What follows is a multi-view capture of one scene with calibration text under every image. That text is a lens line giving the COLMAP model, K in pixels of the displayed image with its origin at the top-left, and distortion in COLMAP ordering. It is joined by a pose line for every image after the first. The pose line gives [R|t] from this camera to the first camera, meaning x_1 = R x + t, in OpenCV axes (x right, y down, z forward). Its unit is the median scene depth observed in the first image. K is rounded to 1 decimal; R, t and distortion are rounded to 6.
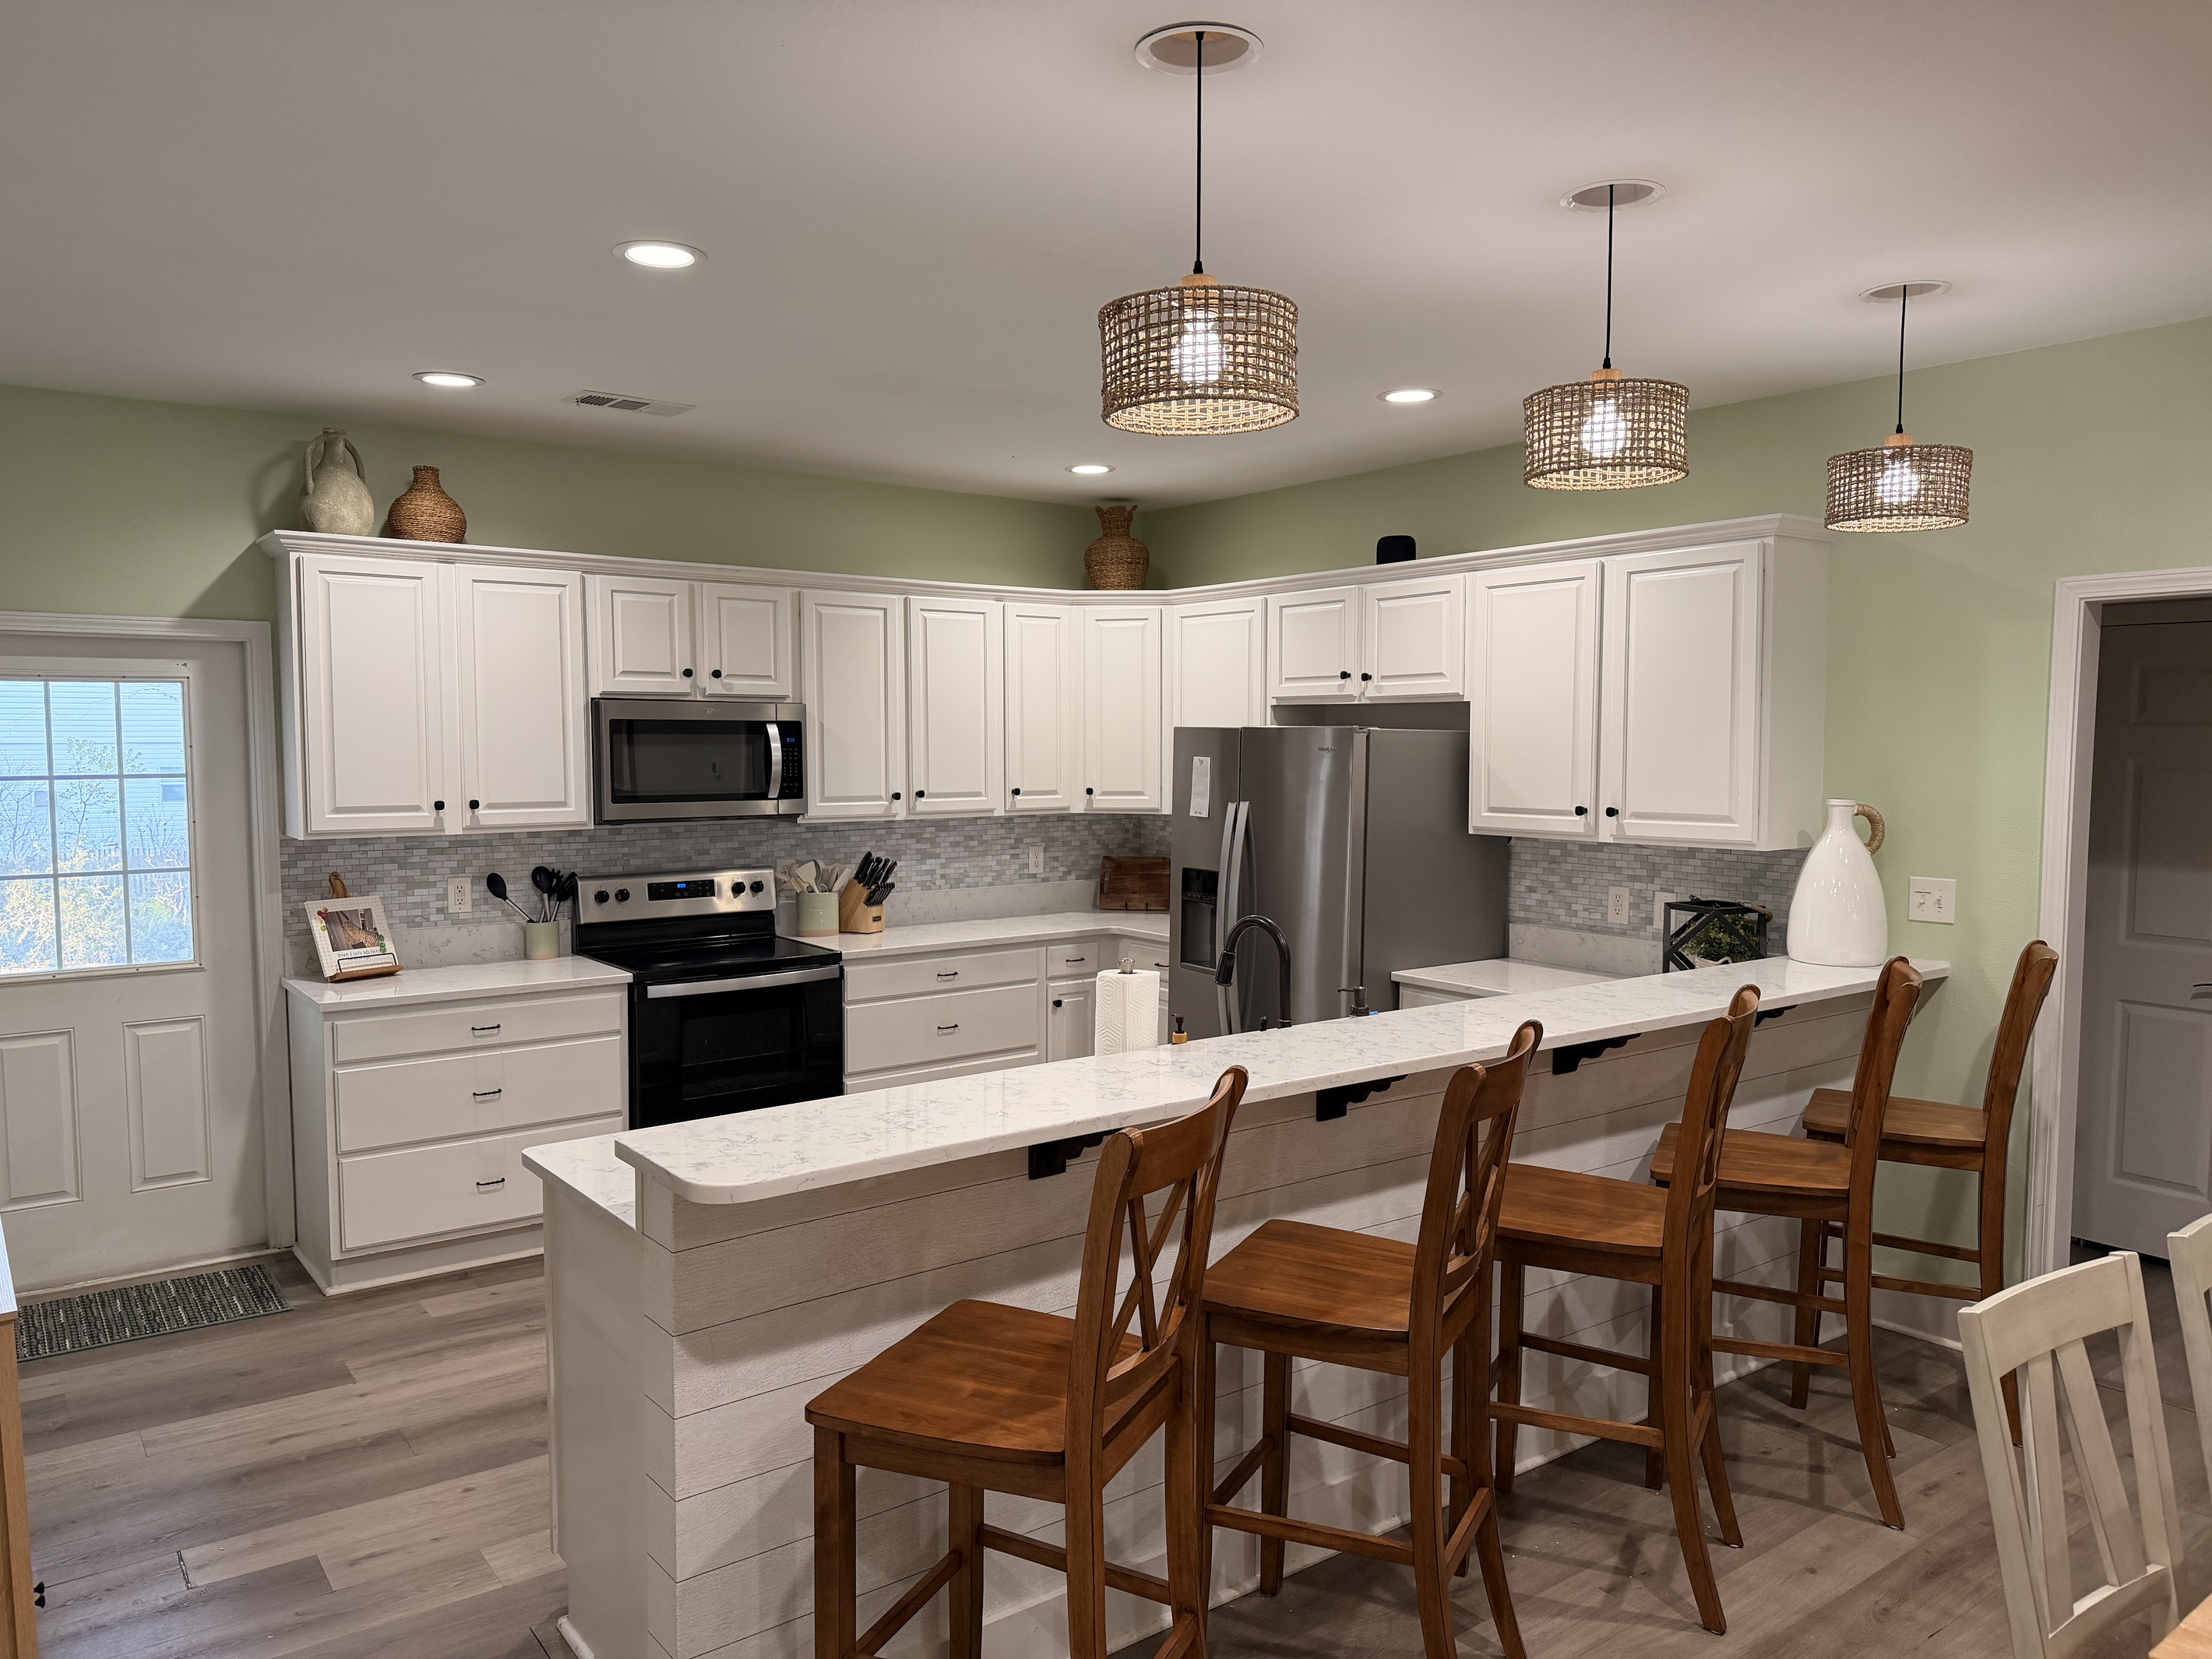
lens RADIAL K [[1548.3, 0, 1097.7], [0, 1548.3, 835.0], [0, 0, 1]] dist [0.000163, -0.005212]
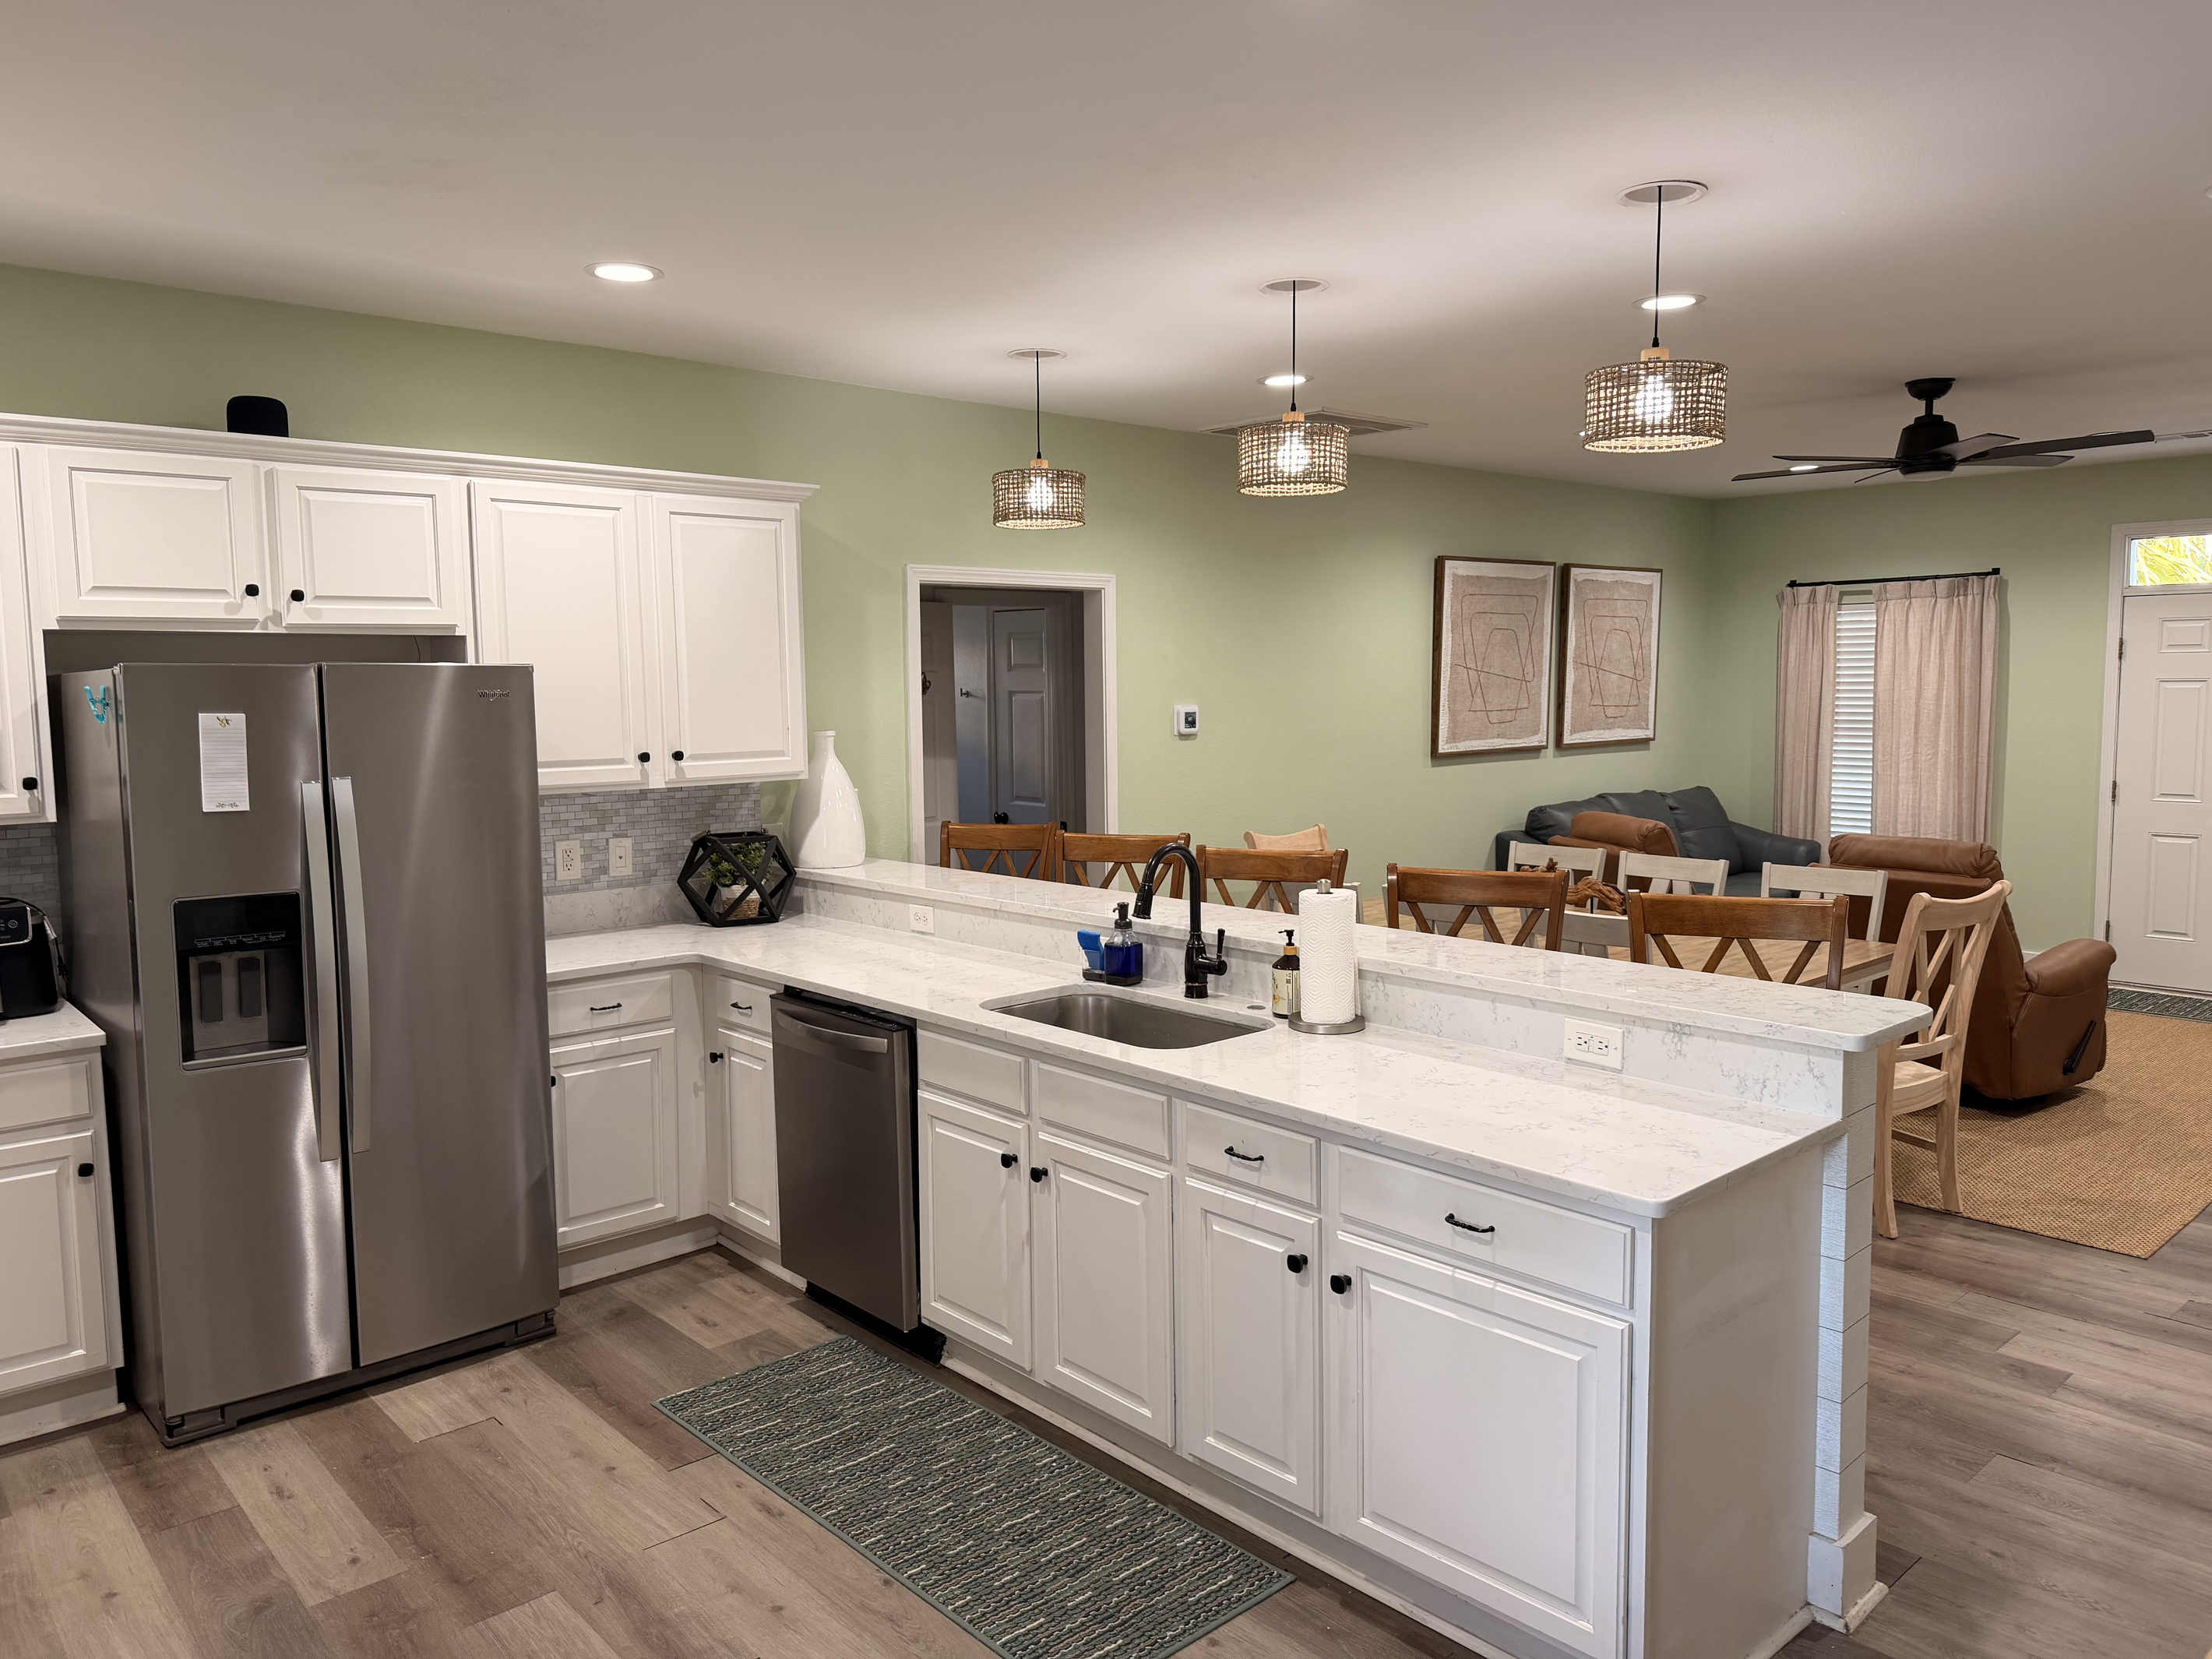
lens RADIAL K [[1548.3, 0, 1100.5], [0, 1548.3, 824.9], [0, 0, 1]] dist [0.000163, -0.005212]
pose [[-0.104865, -0.089057, 0.990491, -0.634353], [0.071443, 0.992734, 0.096823, -0.044325], [-0.991917, 0.080917, -0.097741, 0.784707]]
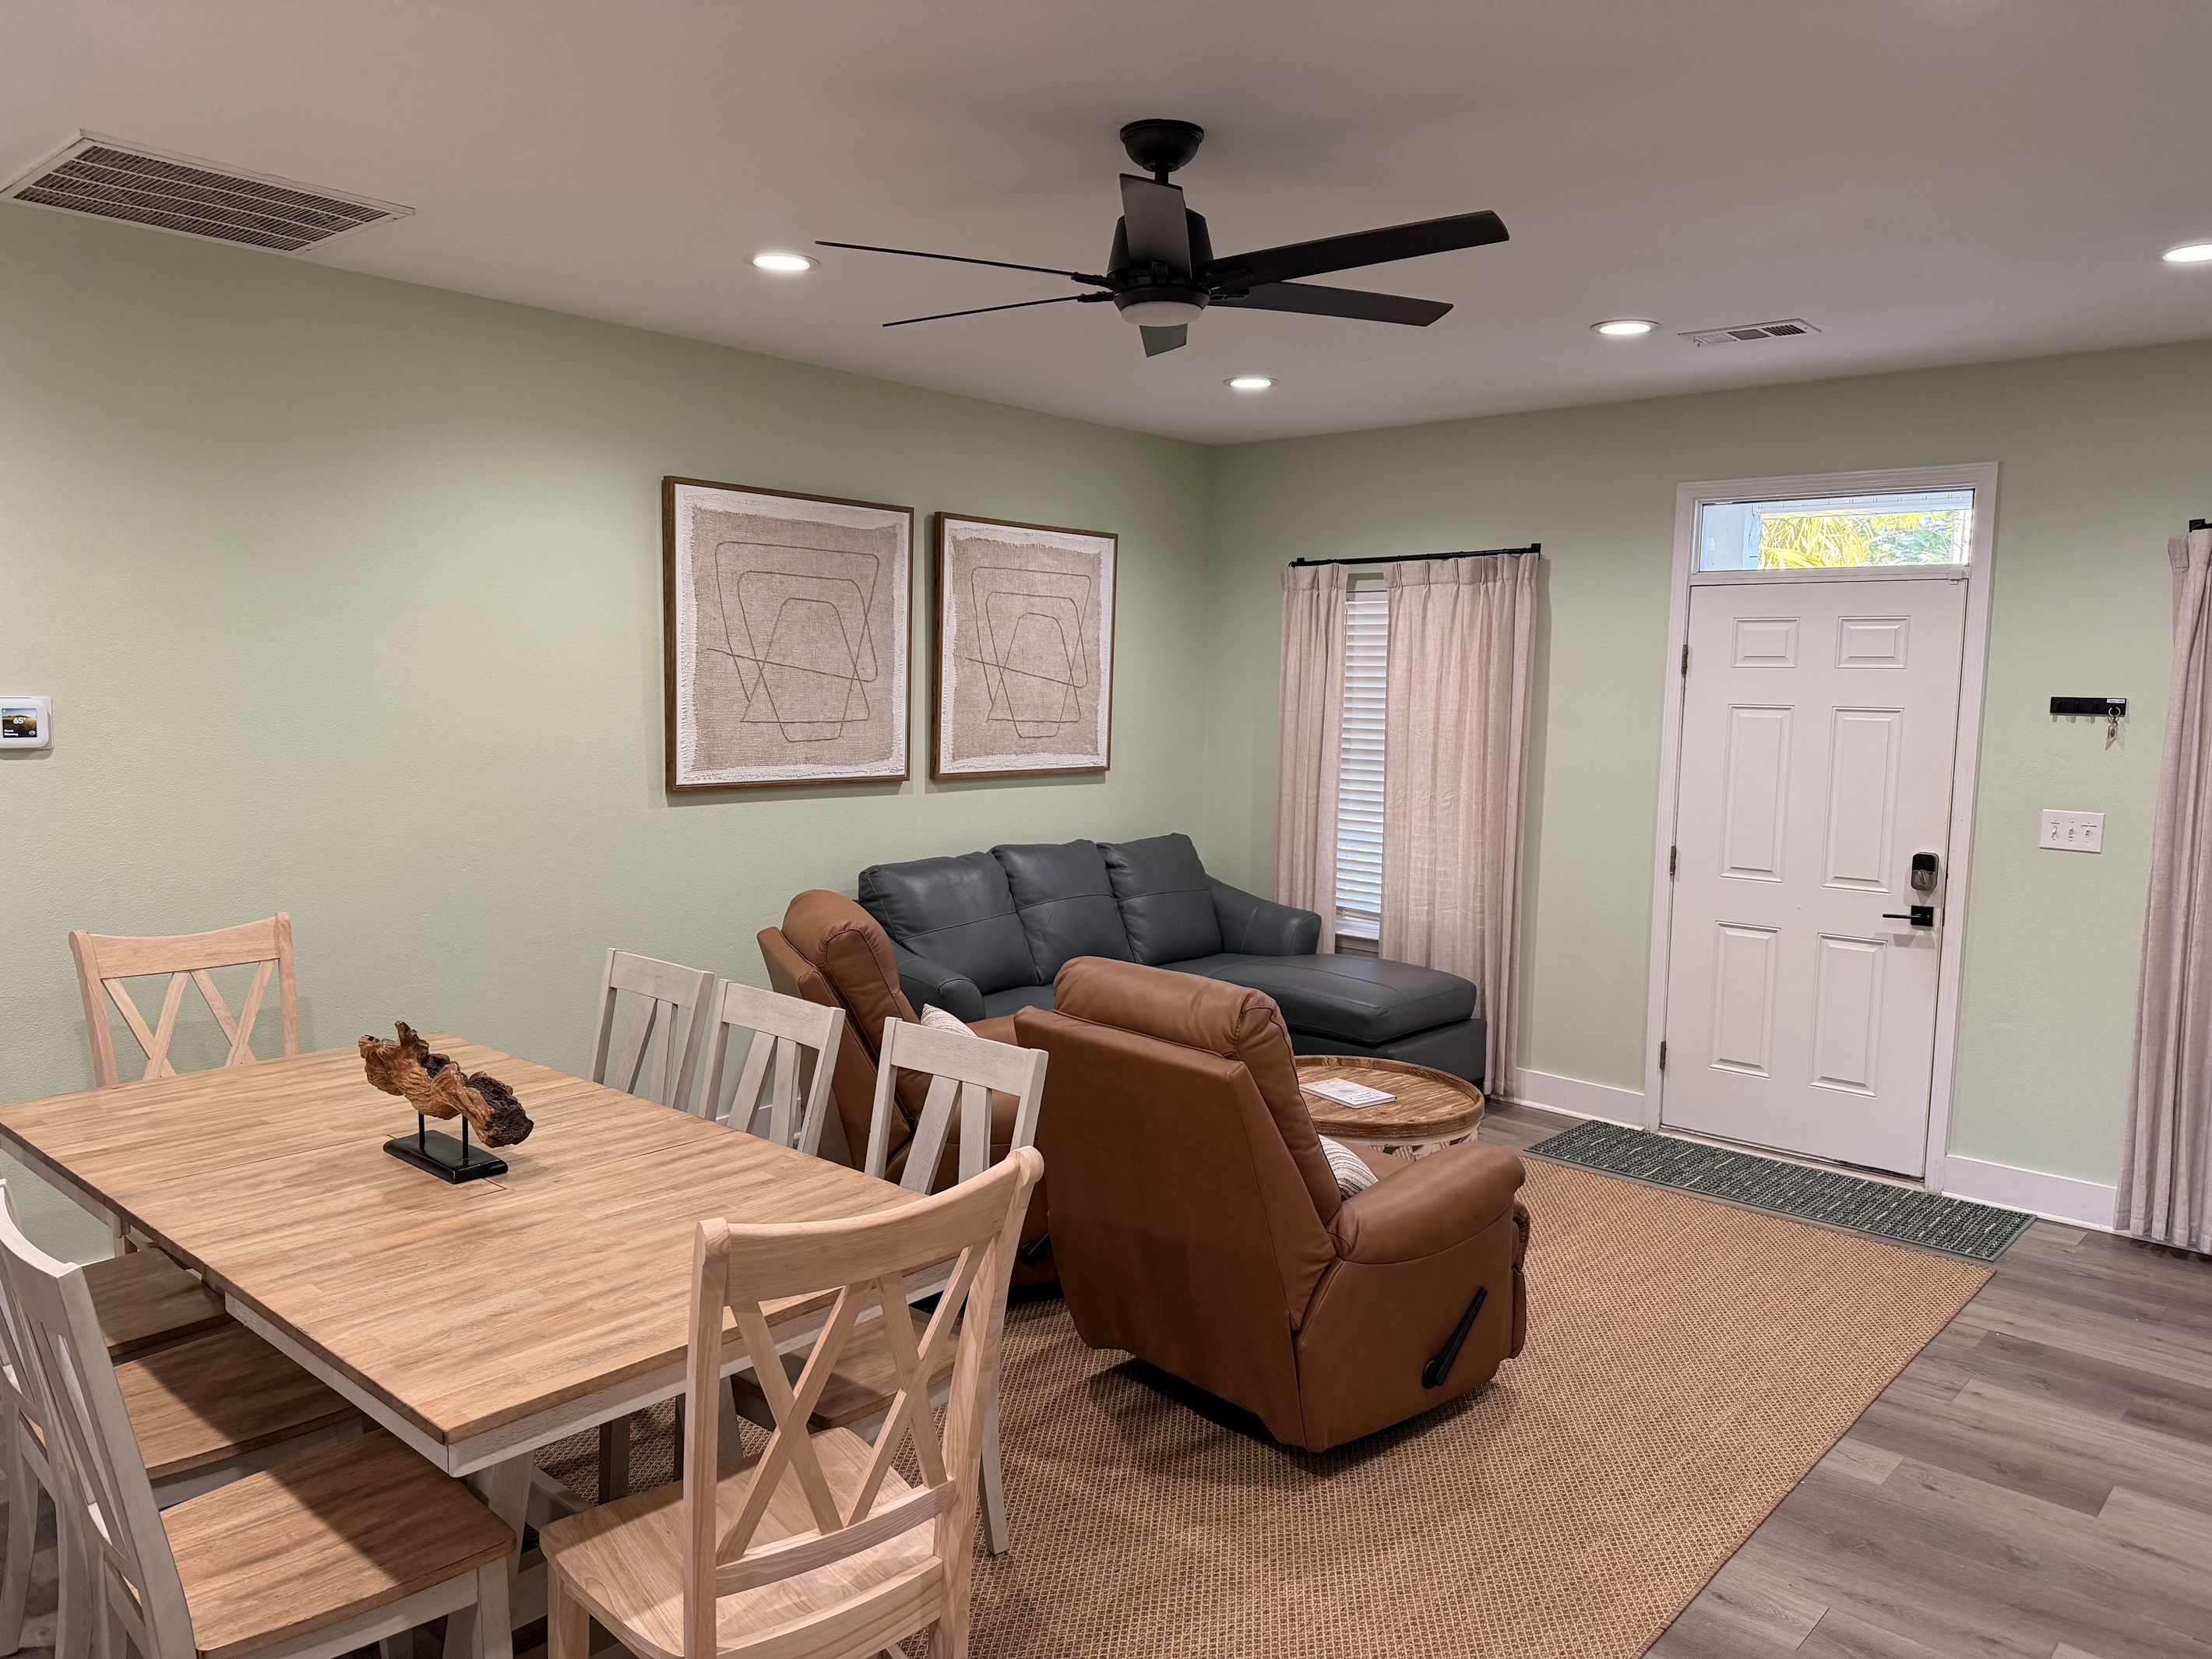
lens RADIAL K [[1548.3, 0, 1027.6], [0, 1548.3, 840.8], [0, 0, 1]] dist [0.000163, -0.005212]
pose [[-0.209792, -0.096834, 0.972939, -0.353848], [0.039603, 0.993425, 0.107413, -0.020827], [-0.976944, 0.061066, -0.204578, 0.486283]]
